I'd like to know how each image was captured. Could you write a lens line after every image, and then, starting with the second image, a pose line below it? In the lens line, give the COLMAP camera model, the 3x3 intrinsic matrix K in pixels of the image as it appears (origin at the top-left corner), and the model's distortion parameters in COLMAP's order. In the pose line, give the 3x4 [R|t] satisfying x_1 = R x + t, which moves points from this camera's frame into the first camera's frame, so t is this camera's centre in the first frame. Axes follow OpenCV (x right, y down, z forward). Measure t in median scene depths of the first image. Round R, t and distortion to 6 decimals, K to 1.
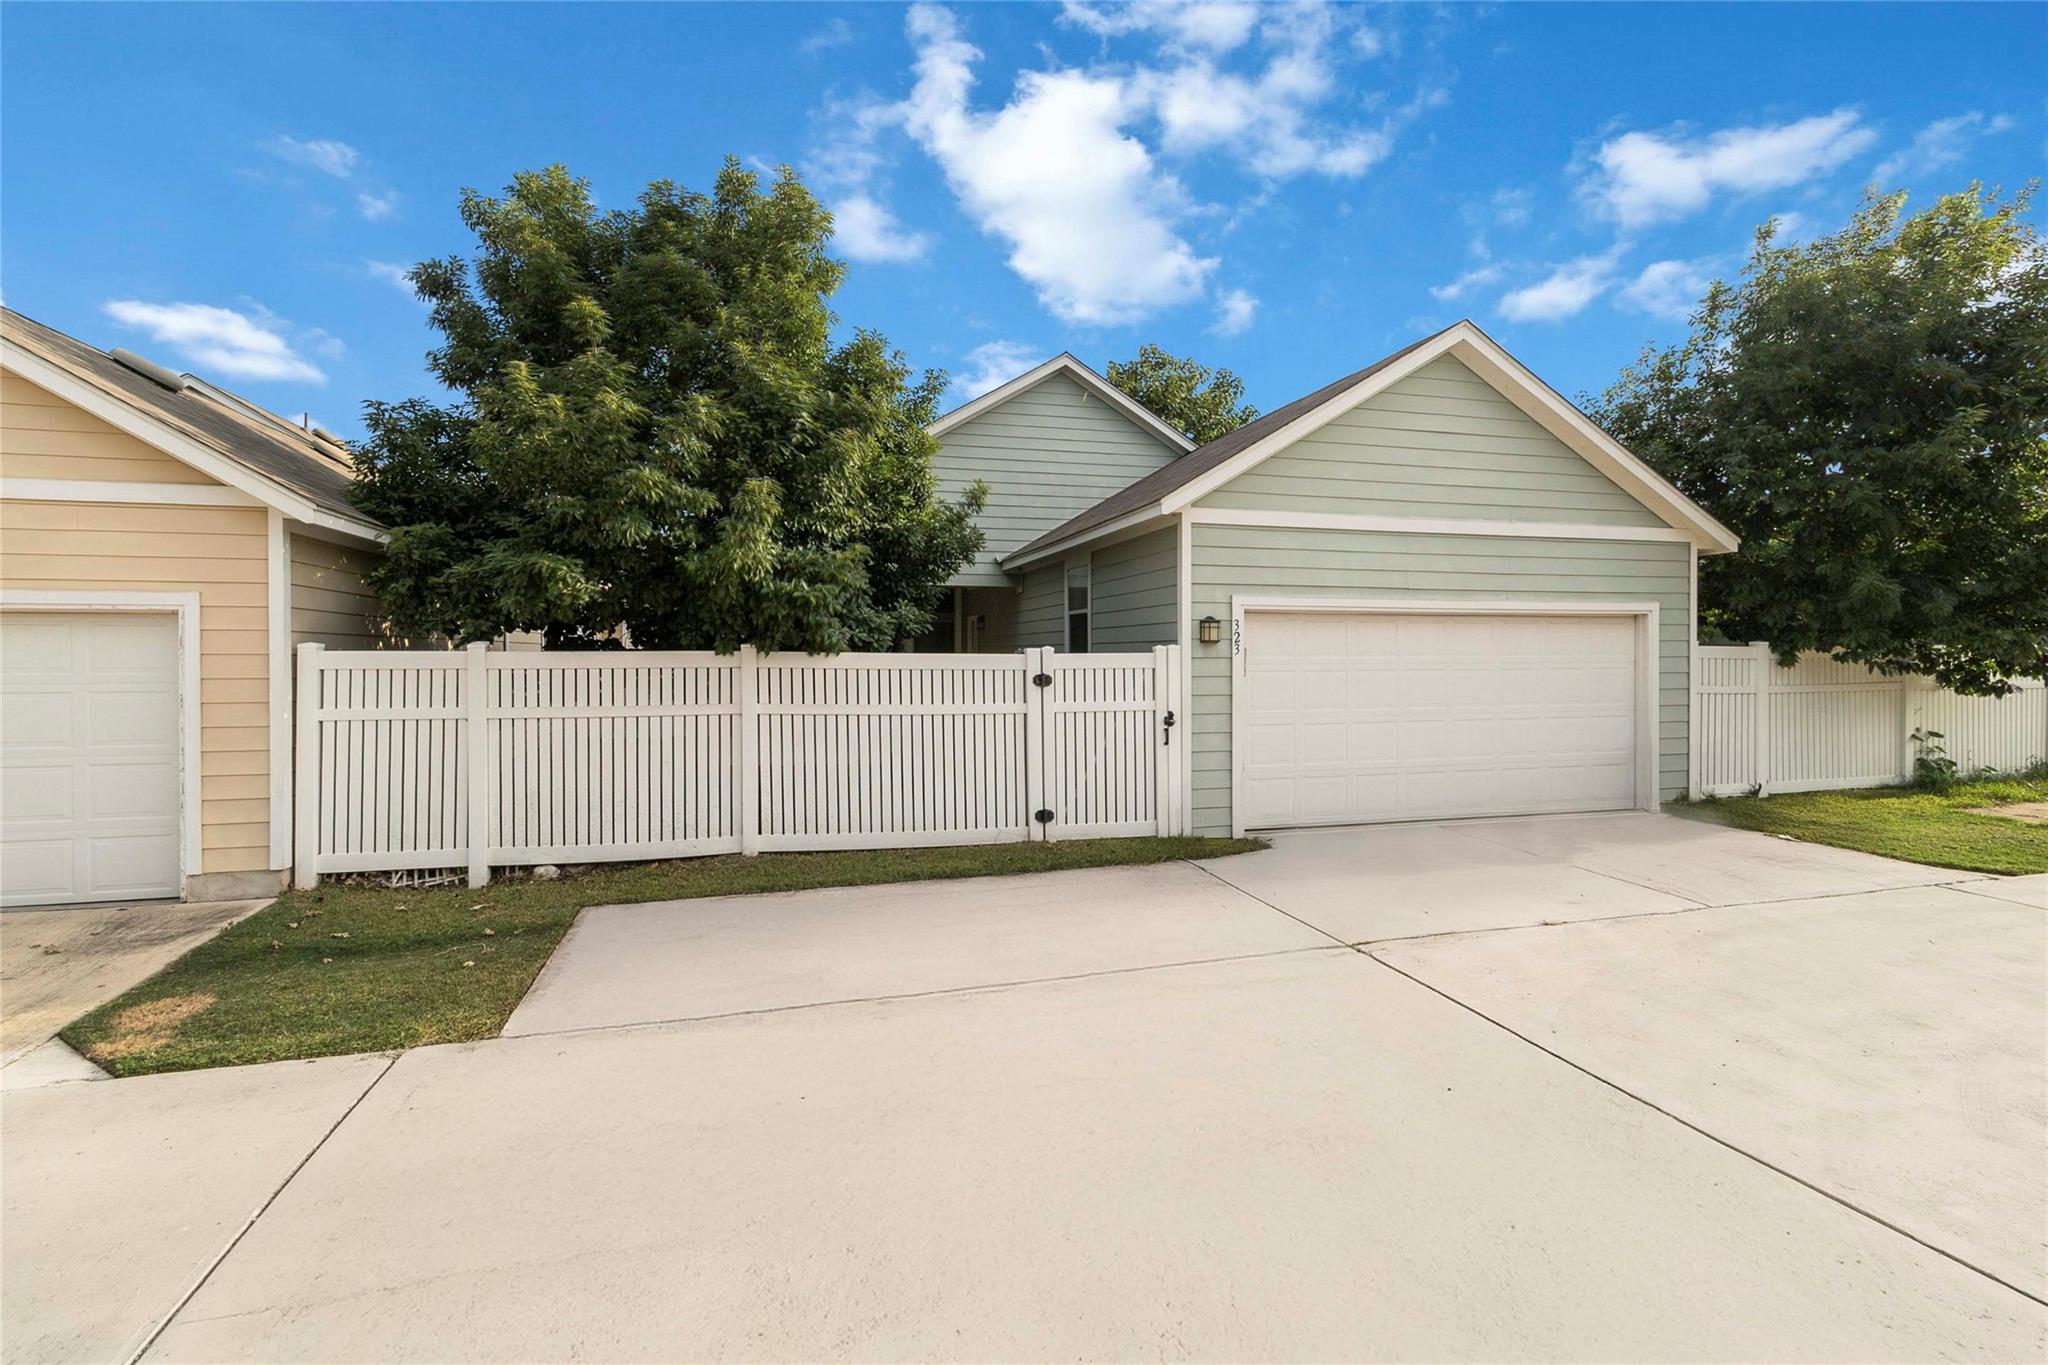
lens RADIAL K [[961.7, 0, 1039.6], [0, 961.7, 646.3], [0, 0, 1]] dist [-0.000810, 0.001870]
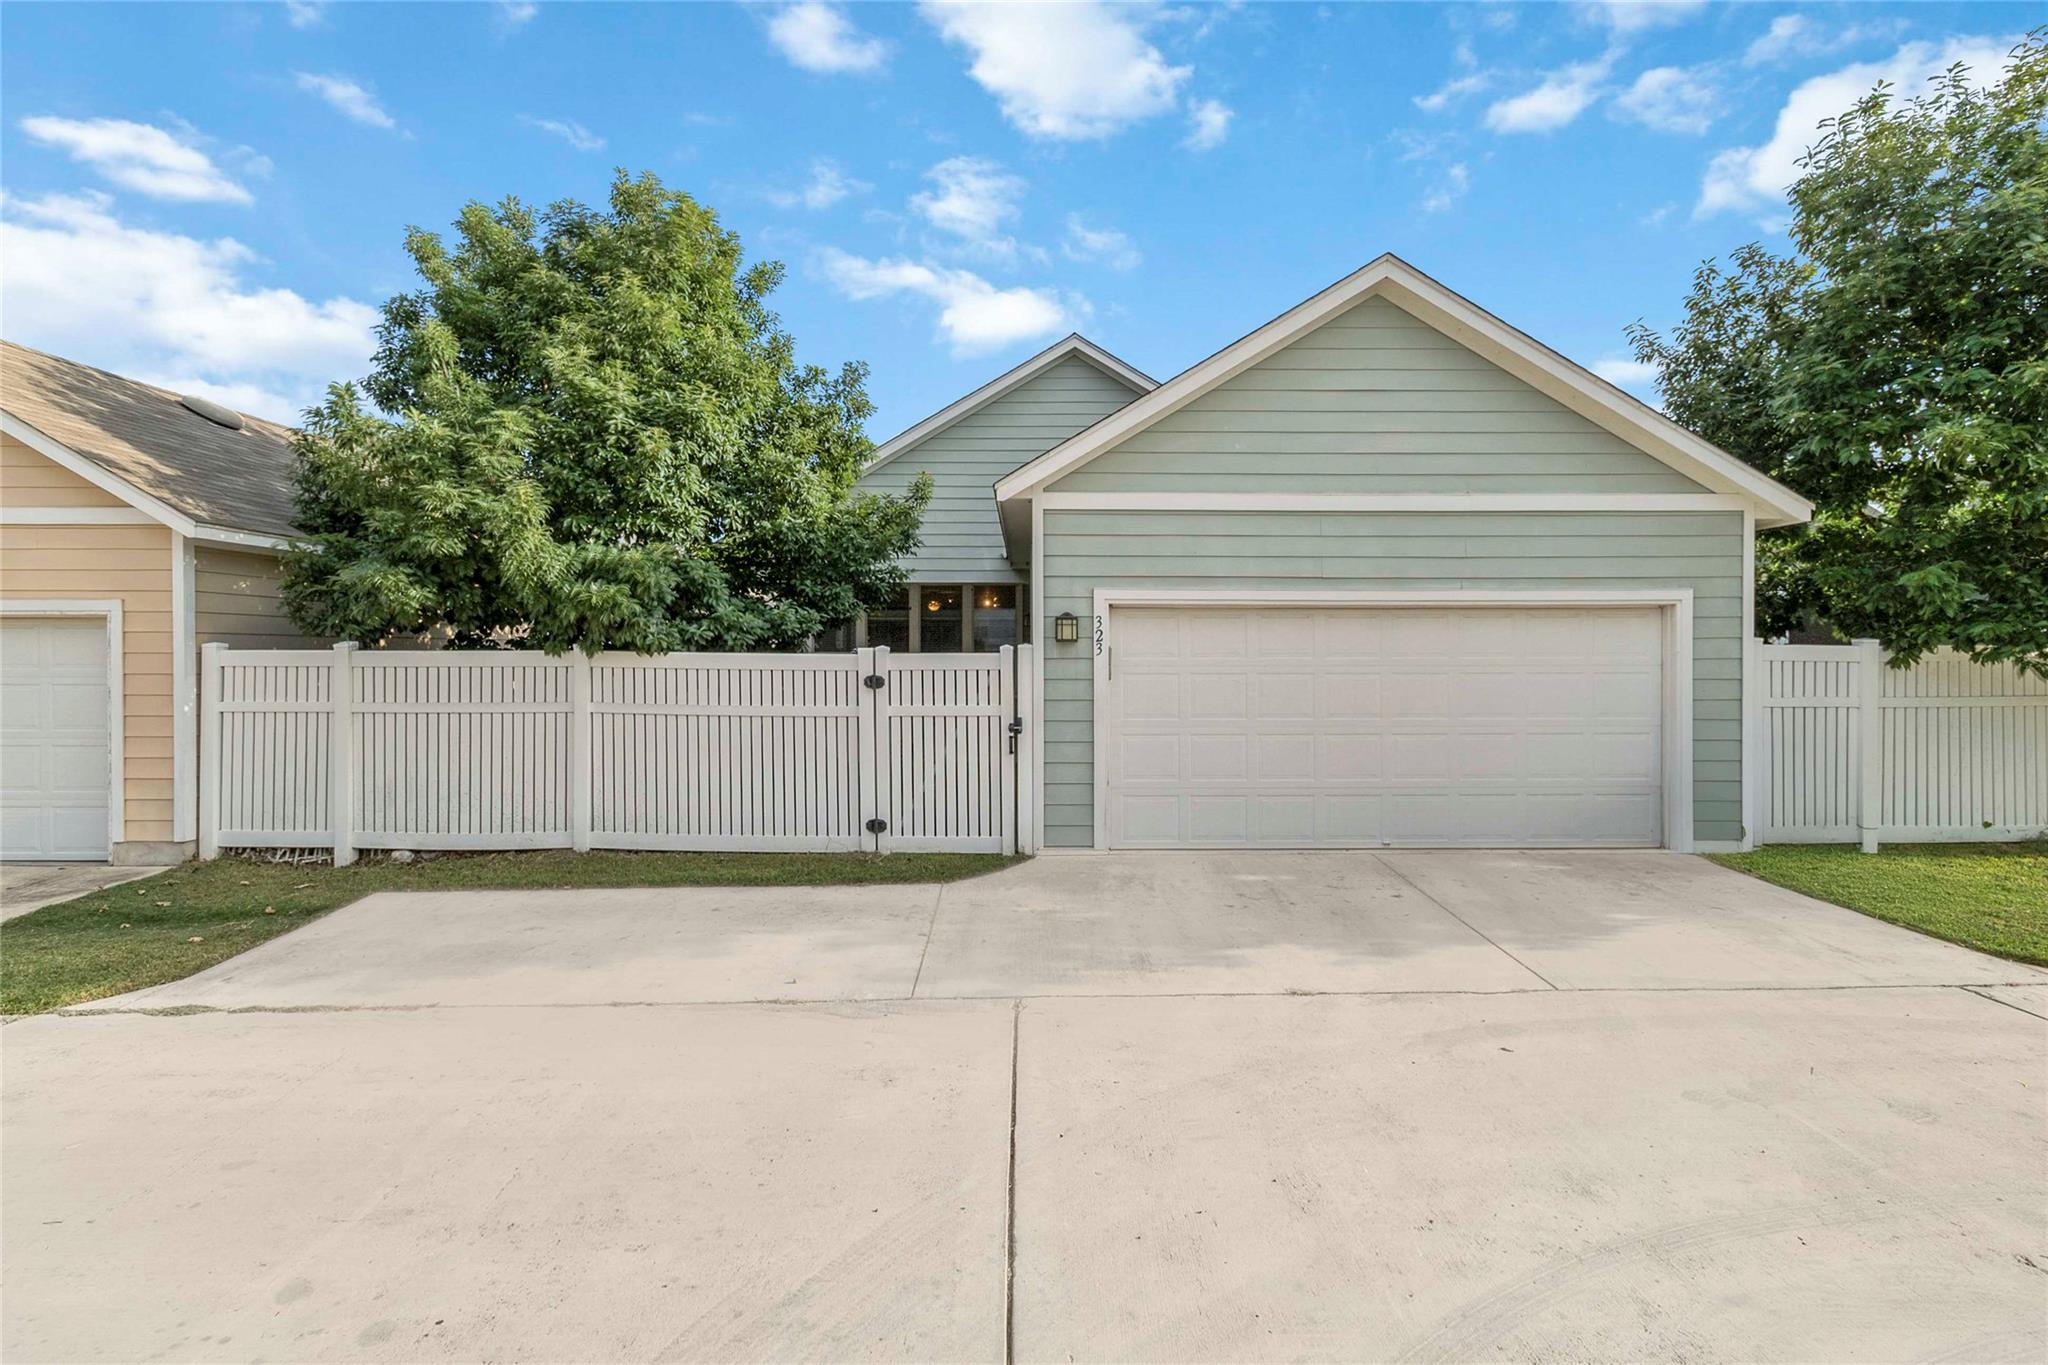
lens RADIAL K [[961.7, 0, 1039.6], [0, 961.7, 646.3], [0, 0, 1]] dist [-0.000810, 0.001870]
pose [[0.965935, -0.000384, -0.258783, 0.403540], [0.000355, 1.000000, -0.000157, 0.000648], [0.258783, 0.000060, 0.965935, 0.131072]]
